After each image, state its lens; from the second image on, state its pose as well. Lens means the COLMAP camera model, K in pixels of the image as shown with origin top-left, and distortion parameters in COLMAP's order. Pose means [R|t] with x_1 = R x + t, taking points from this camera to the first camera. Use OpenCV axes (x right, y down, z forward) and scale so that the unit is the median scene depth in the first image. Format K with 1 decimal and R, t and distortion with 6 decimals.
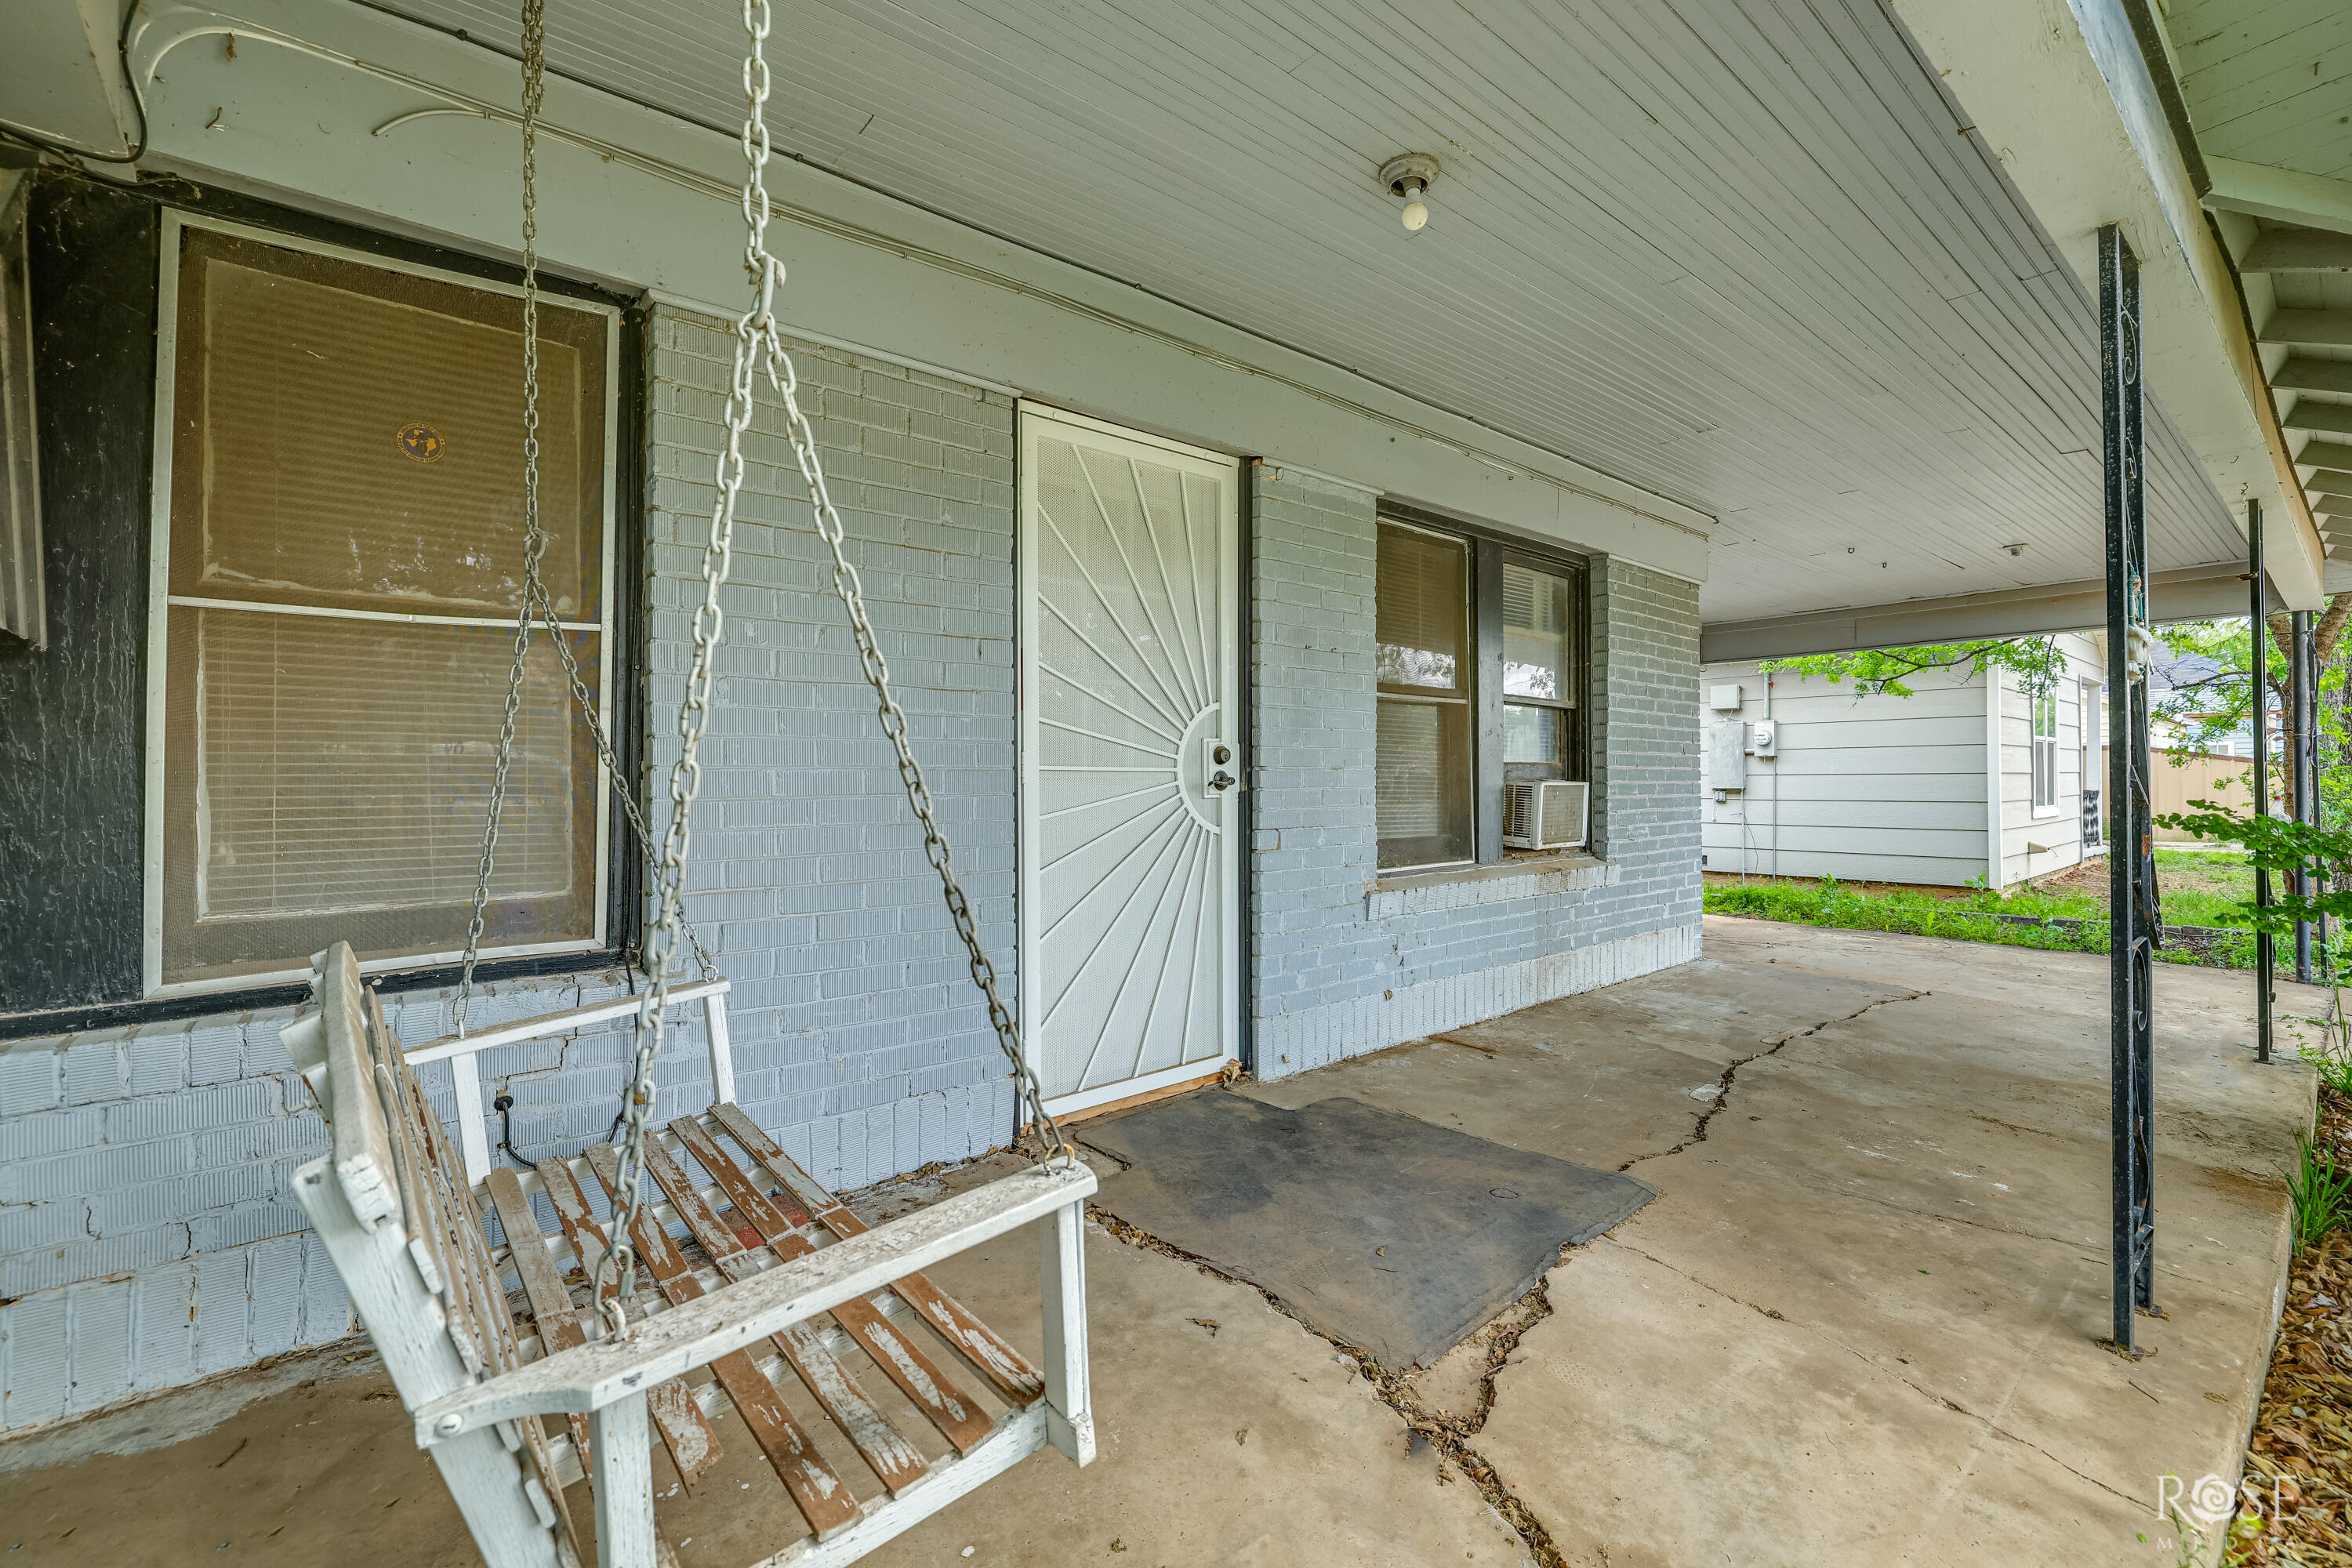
lens RADIAL K [[978.9, 0, 1188.6], [0, 978.9, 779.3], [0, 0, 1]] dist [0.001109, 0.000354]
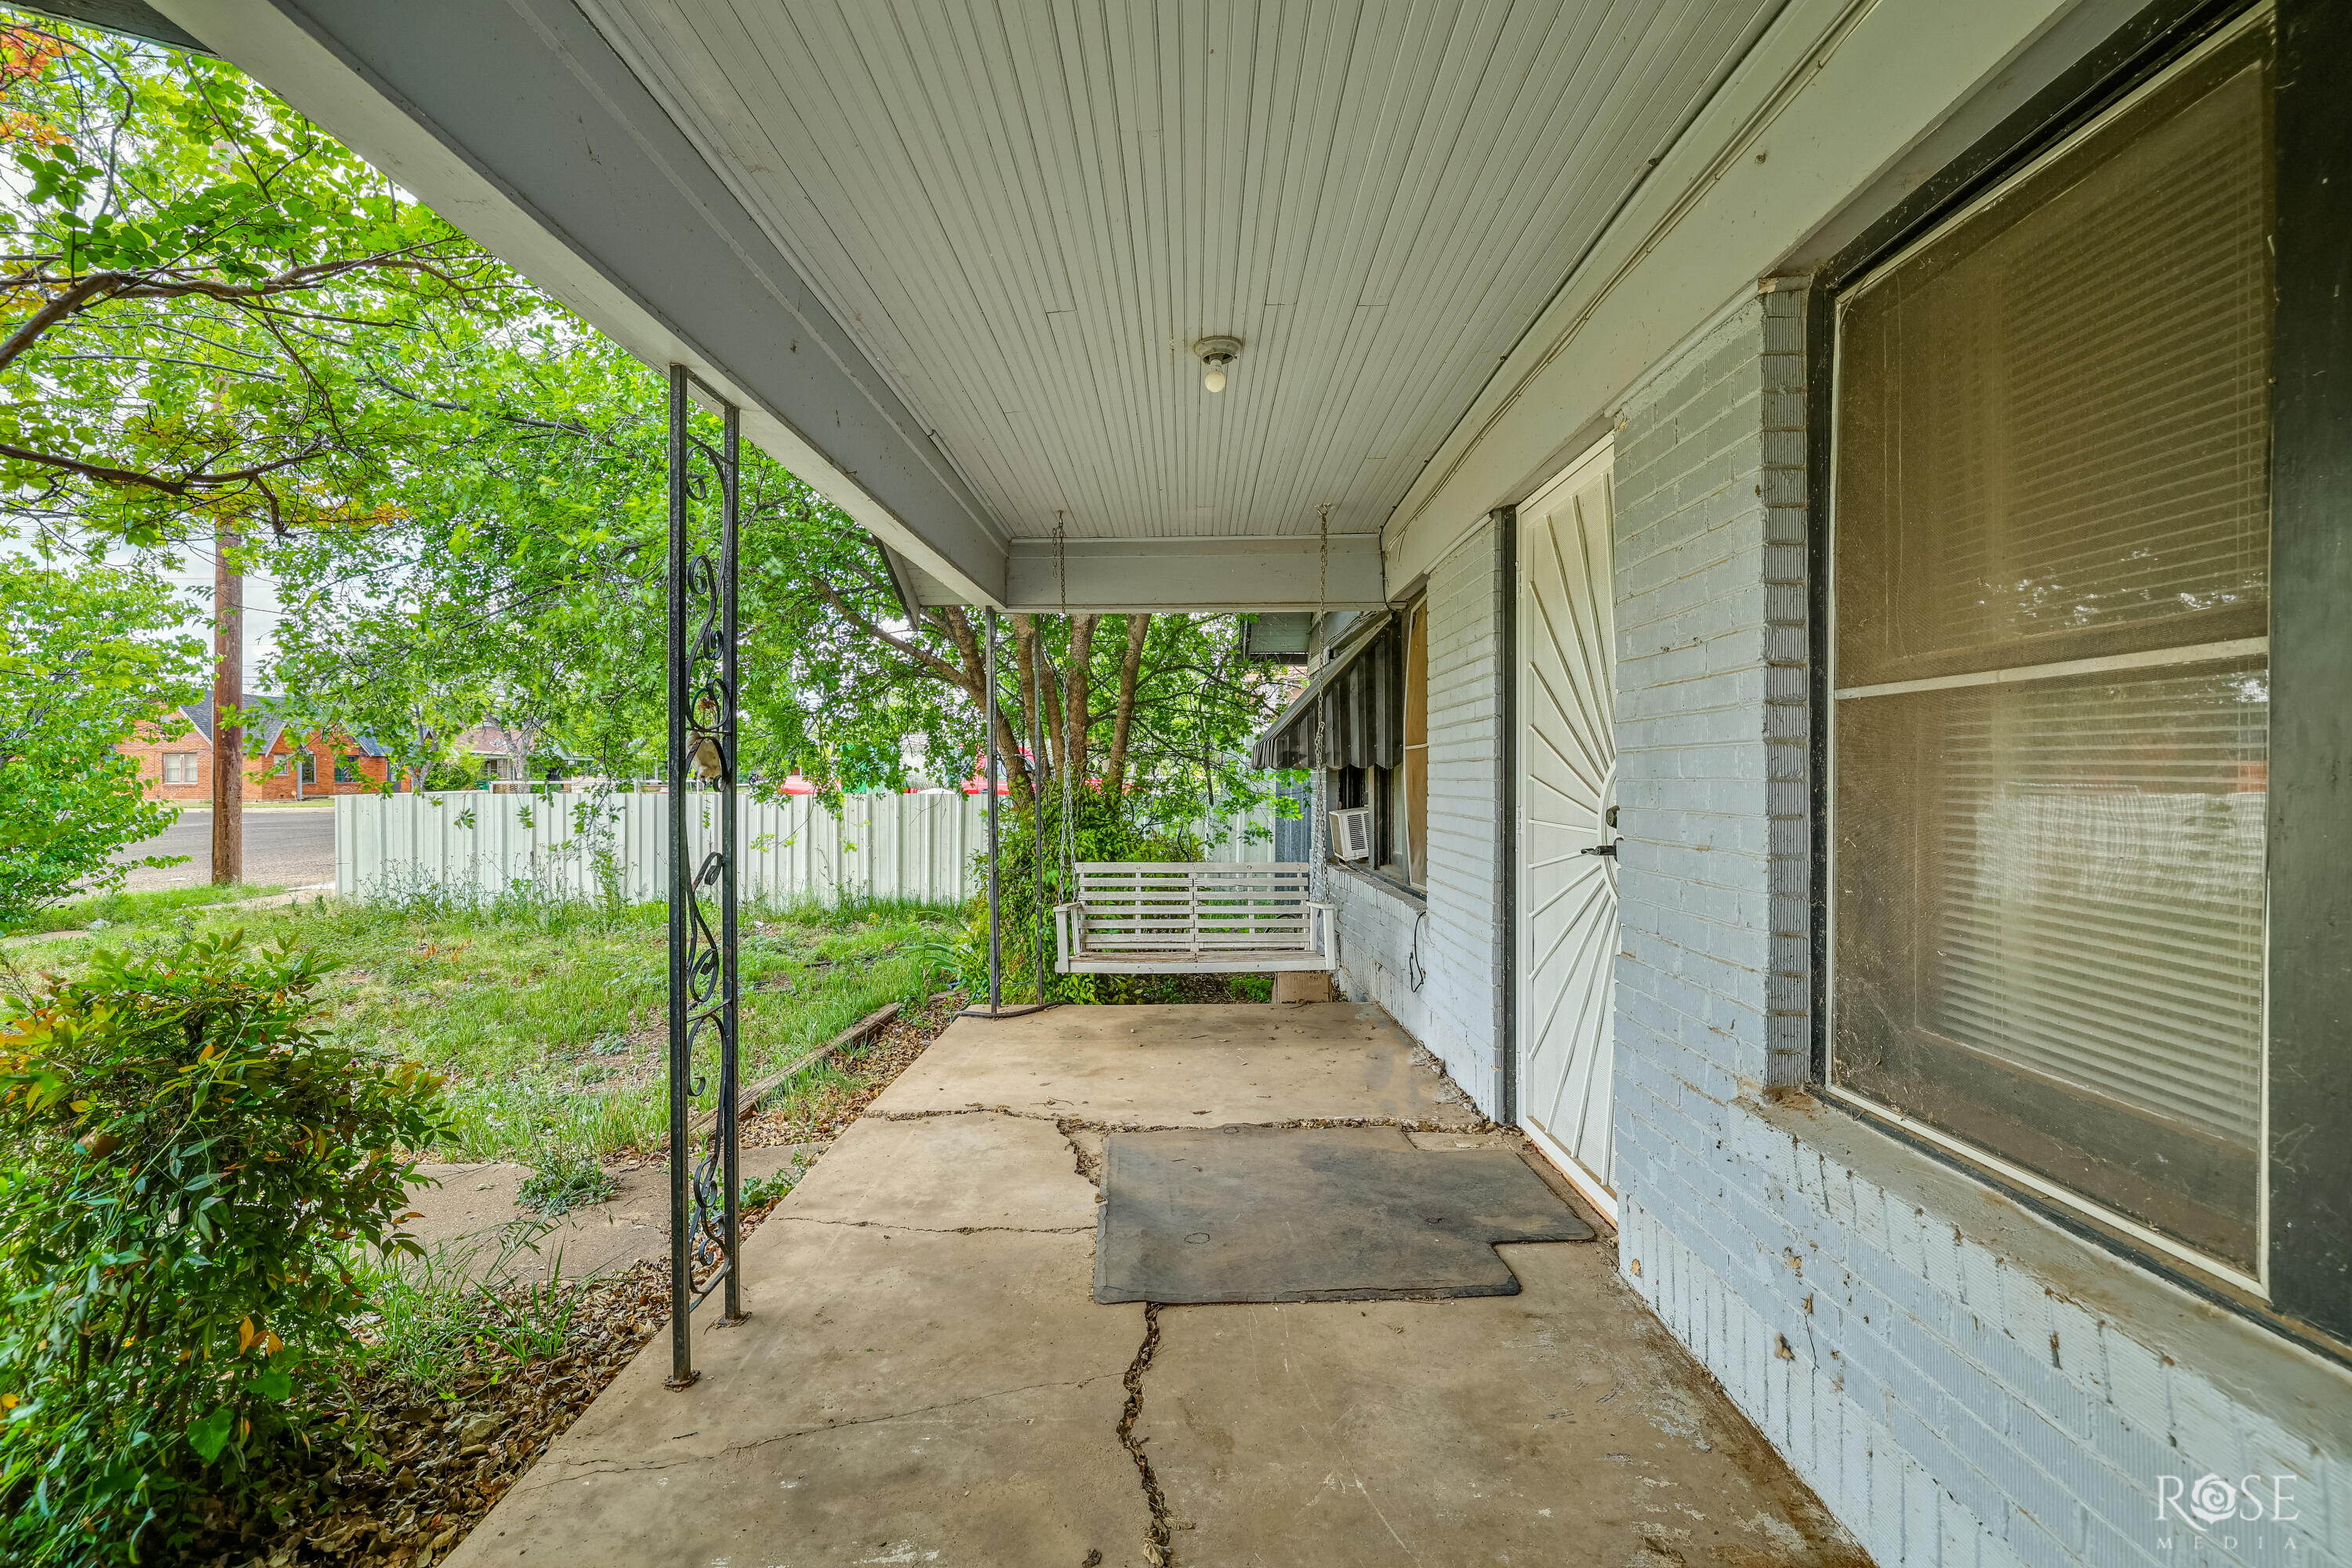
lens RADIAL K [[978.9, 0, 1188.6], [0, 978.9, 779.3], [0, 0, 1]] dist [0.001109, 0.000354]
pose [[-0.632801, 0.013394, -0.774199, 1.028051], [0.009245, 0.999910, 0.009742, -0.079375], [0.774259, -0.000993, -0.632868, 1.492133]]
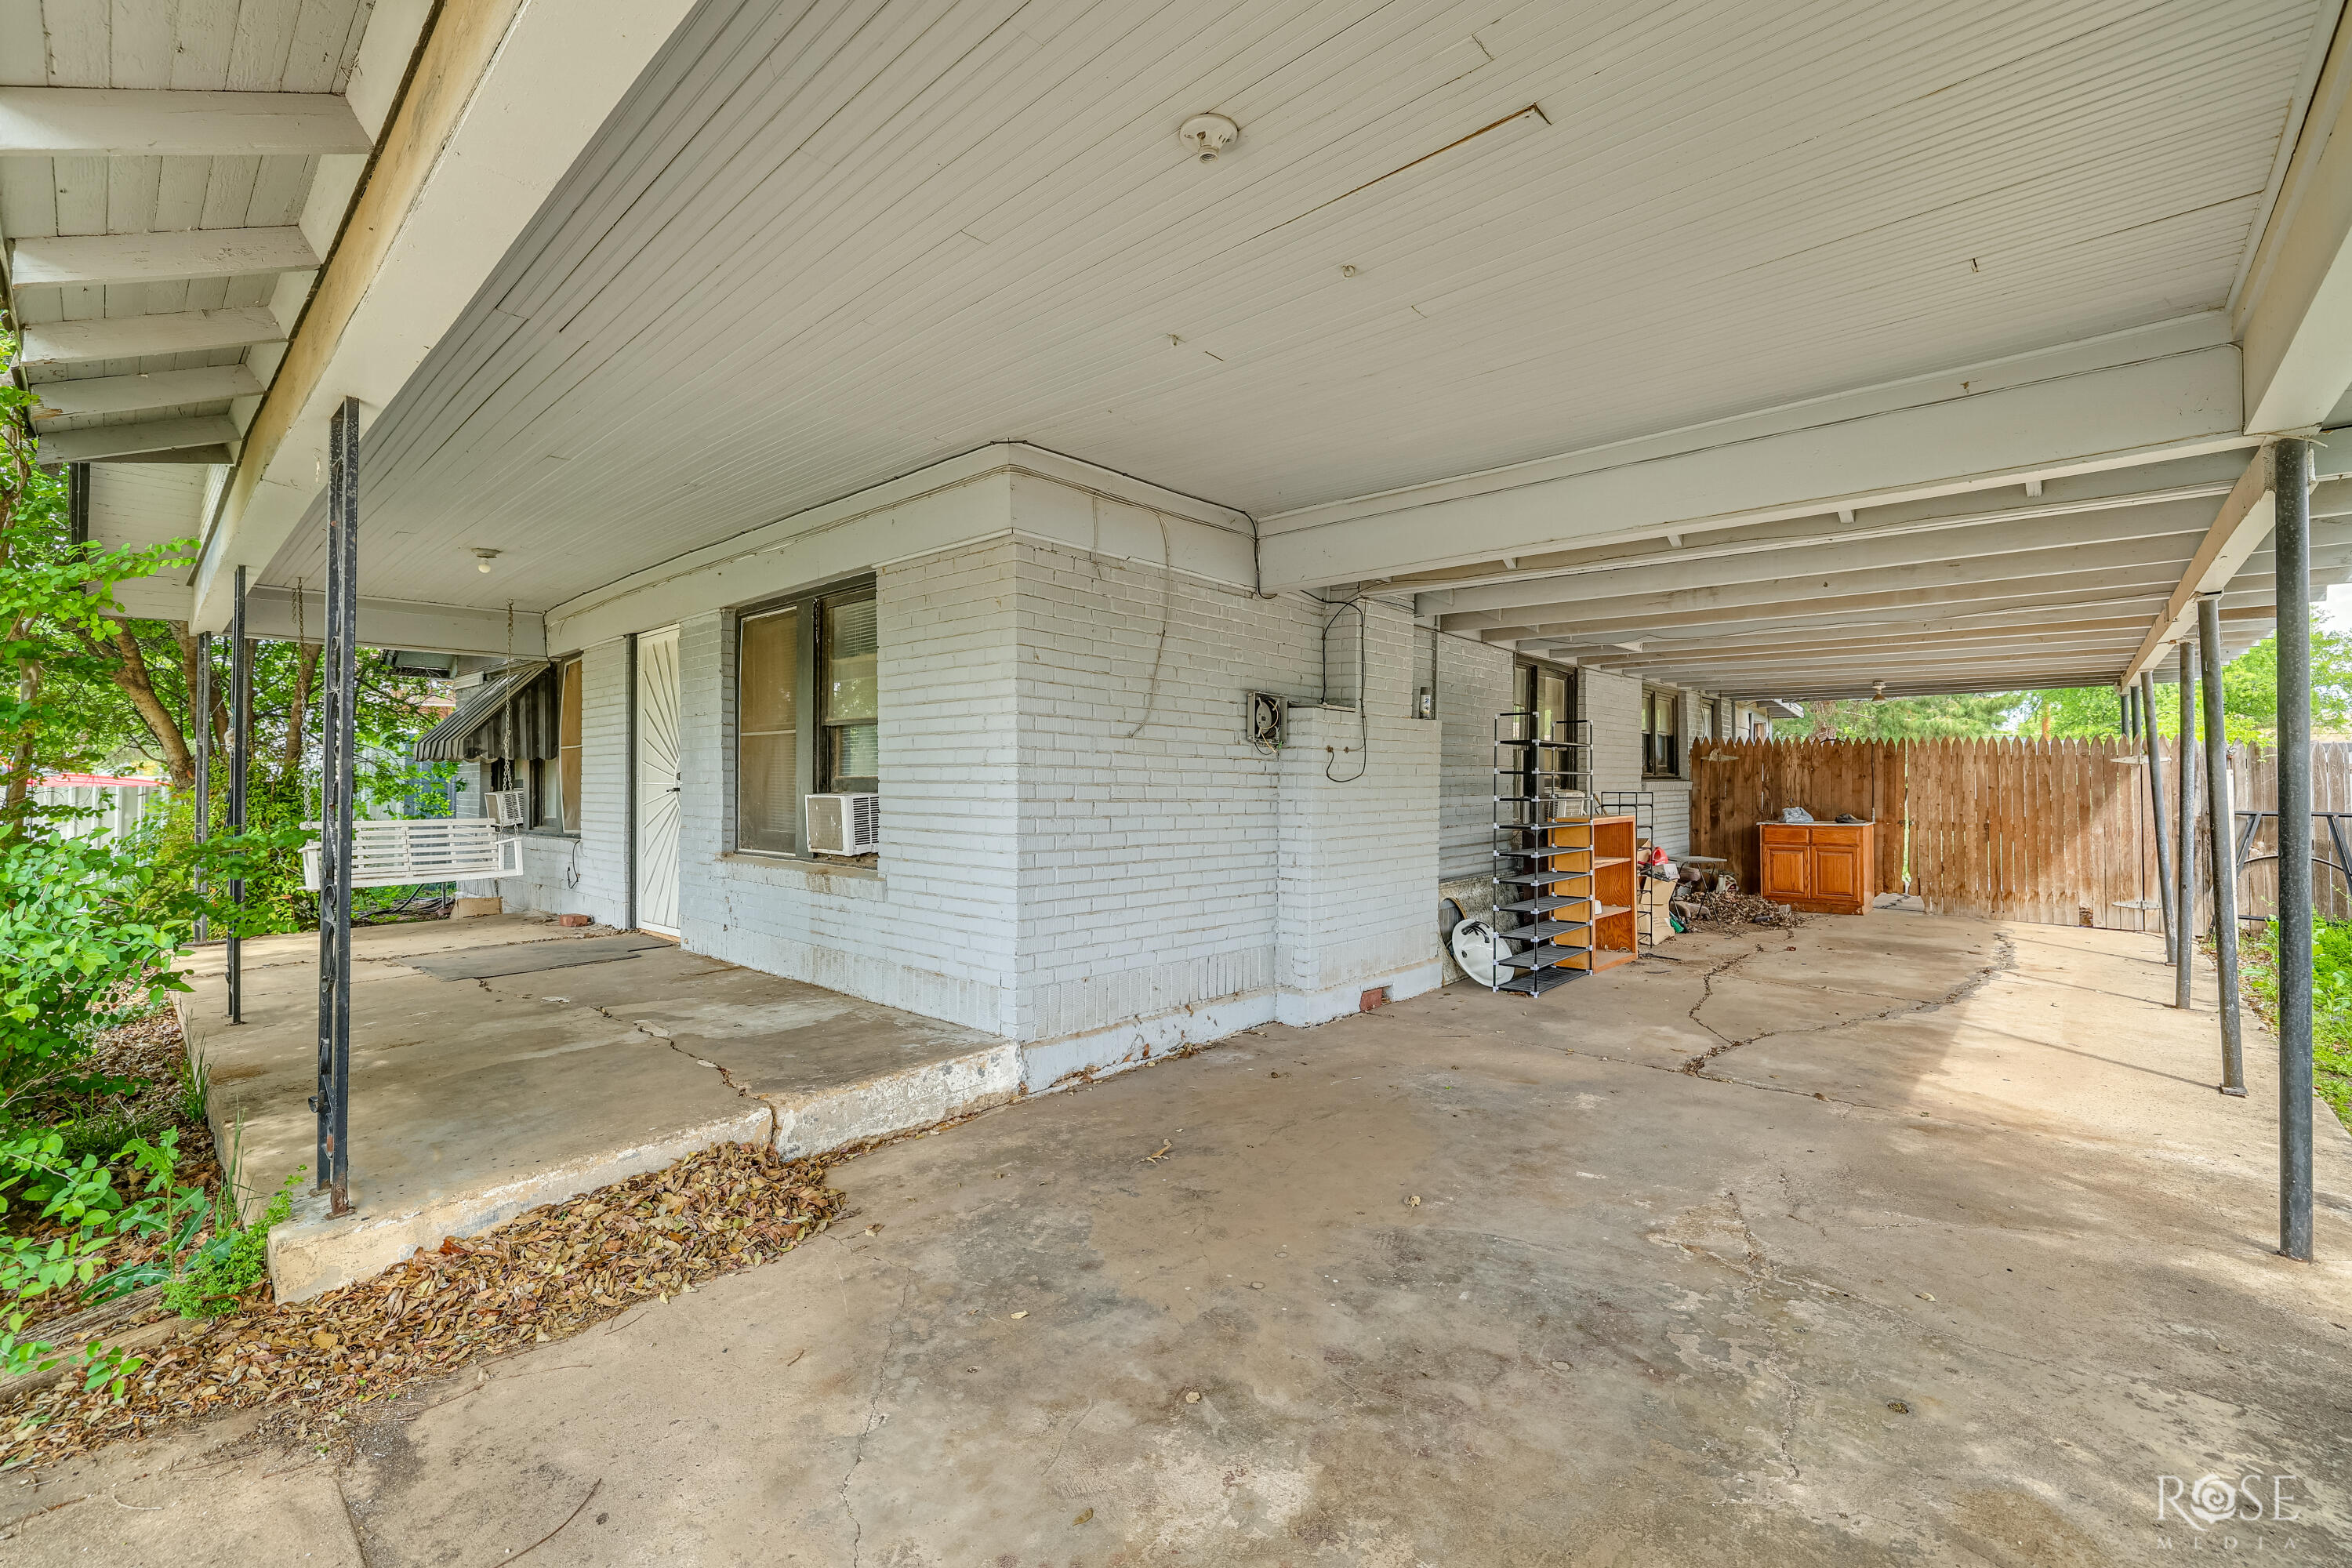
lens RADIAL K [[978.9, 0, 1188.6], [0, 978.9, 779.3], [0, 0, 1]] dist [0.001109, 0.000354]
pose [[0.157894, 0.006605, -0.987434, 2.877500], [0.000775, 0.999976, 0.006813, -0.031329], [0.987456, -0.001841, 0.157885, 2.163766]]
